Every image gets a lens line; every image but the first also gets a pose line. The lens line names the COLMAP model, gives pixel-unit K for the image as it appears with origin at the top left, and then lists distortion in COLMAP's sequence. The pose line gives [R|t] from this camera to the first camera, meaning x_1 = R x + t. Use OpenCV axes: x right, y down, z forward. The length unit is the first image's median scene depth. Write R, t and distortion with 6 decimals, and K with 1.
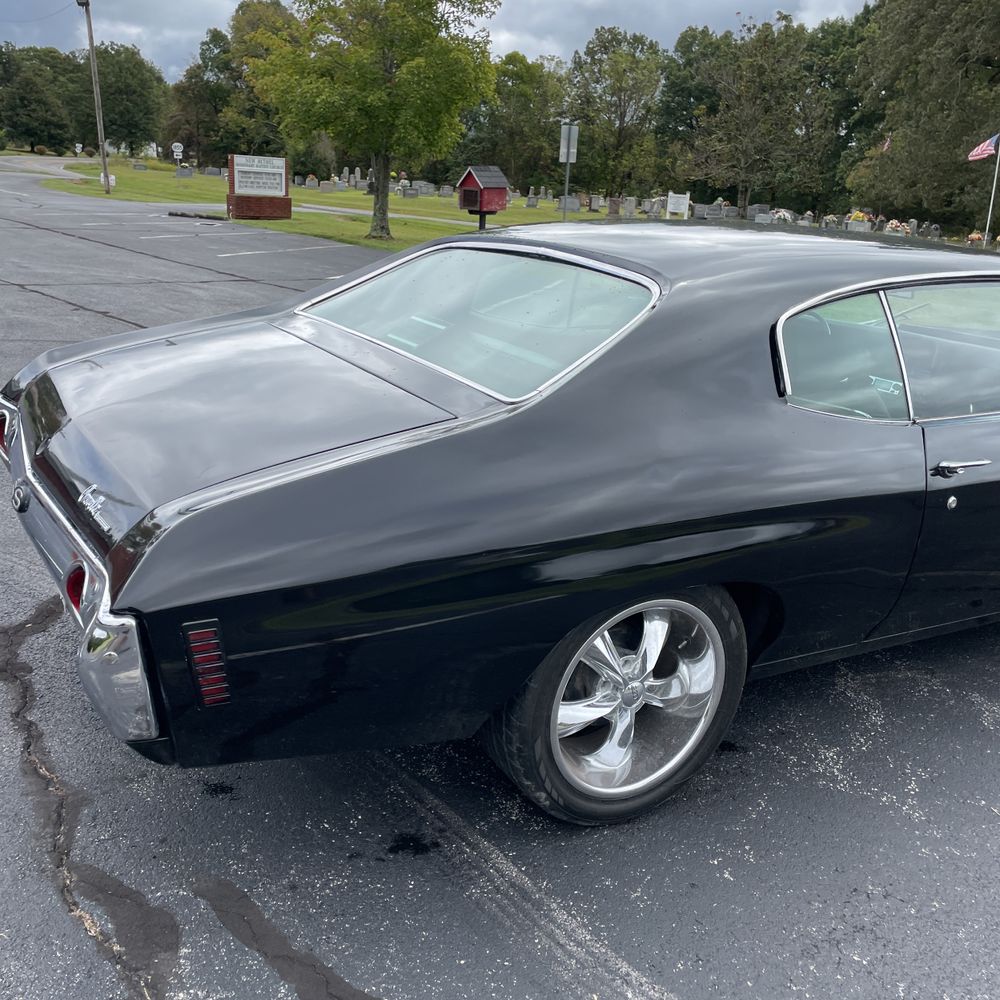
lens RADIAL K [[1012.4, 0, 484.0], [0, 1012.4, 498.9], [0, 0, 1]] dist [0.007889, 0.000000]
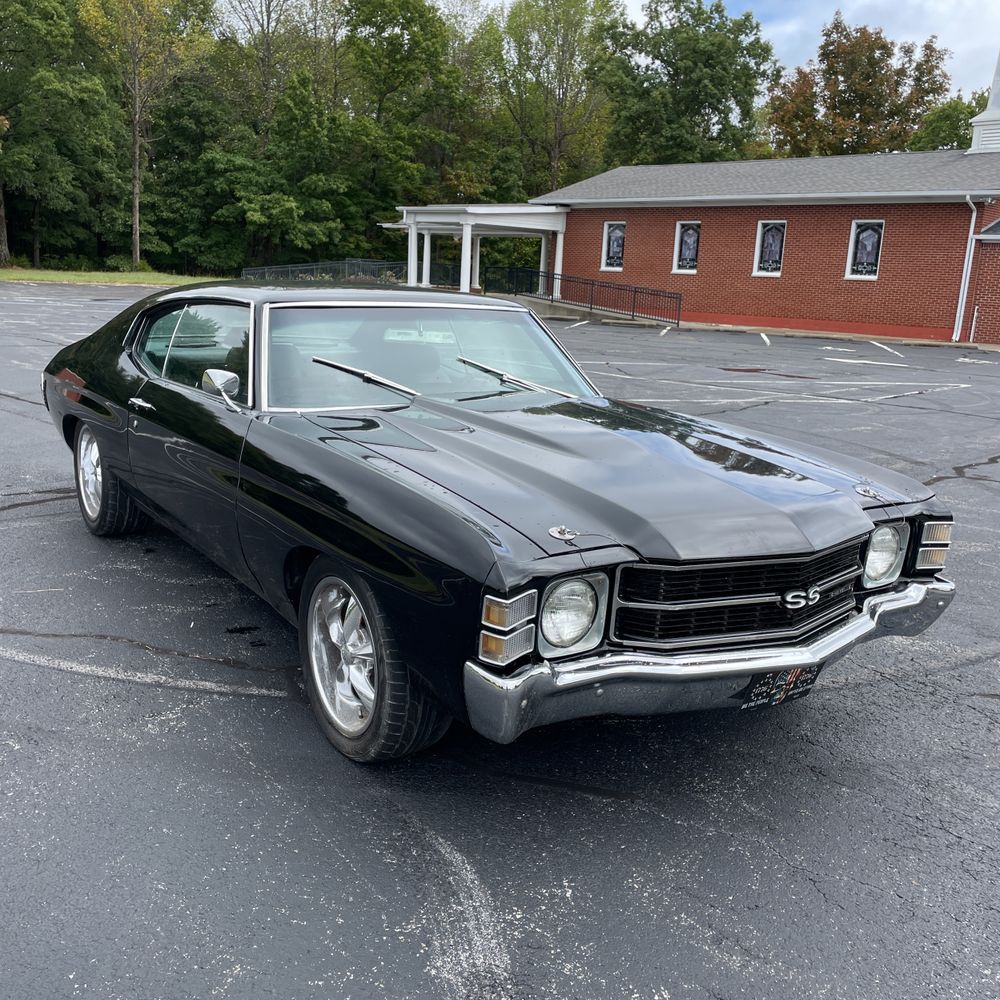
lens RADIAL K [[1012.4, 0, 497.5], [0, 1012.4, 500.2], [0, 0, 1]] dist [0.007889, 0.000000]
pose [[0.096963, 0.147991, -0.984224, 0.242073], [-0.331454, 0.937238, 0.108272, -0.028269], [0.938476, 0.315727, 0.139930, 0.152789]]
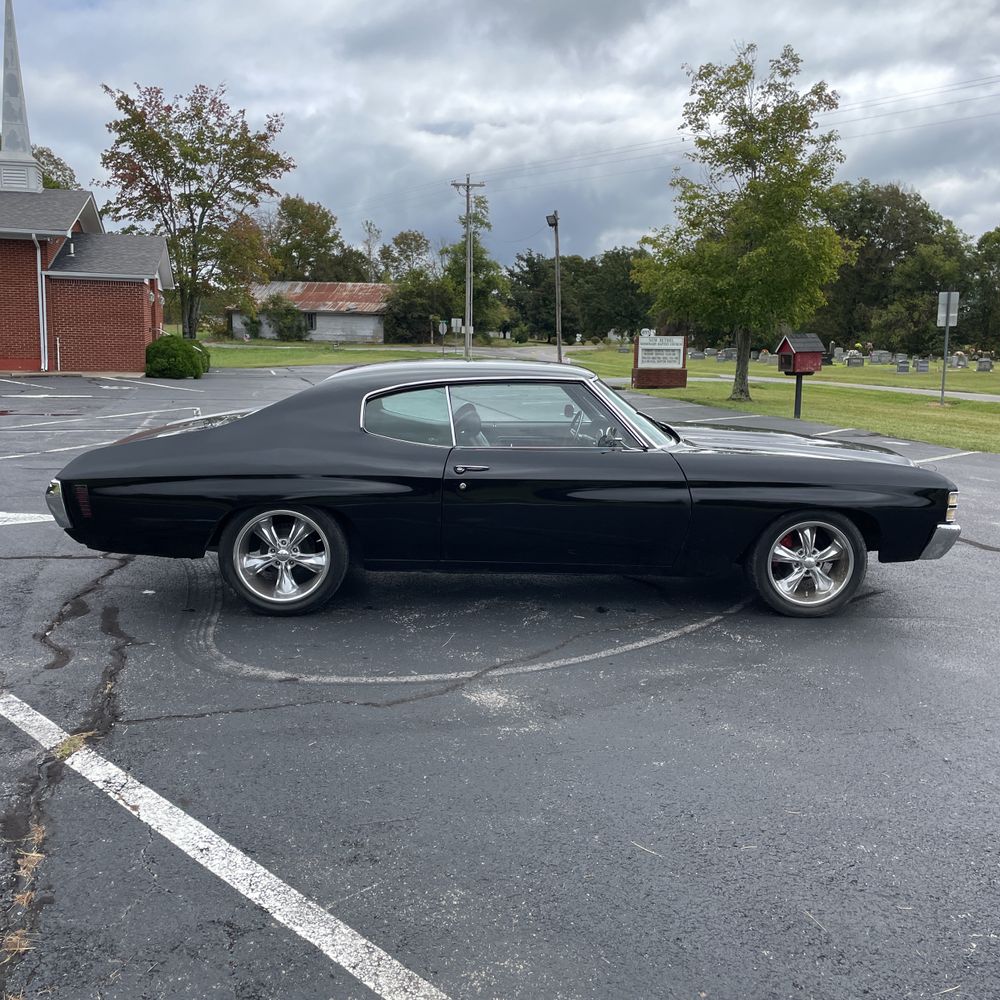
lens RADIAL K [[1012.4, 0, 514.4], [0, 1012.4, 487.7], [0, 0, 1]] dist [0.007889, 0.000000]
pose [[0.901050, 0.013730, -0.433499, 0.159582], [-0.090263, 0.983550, -0.156466, 0.035125], [0.424219, 0.180113, 0.887467, -0.081823]]
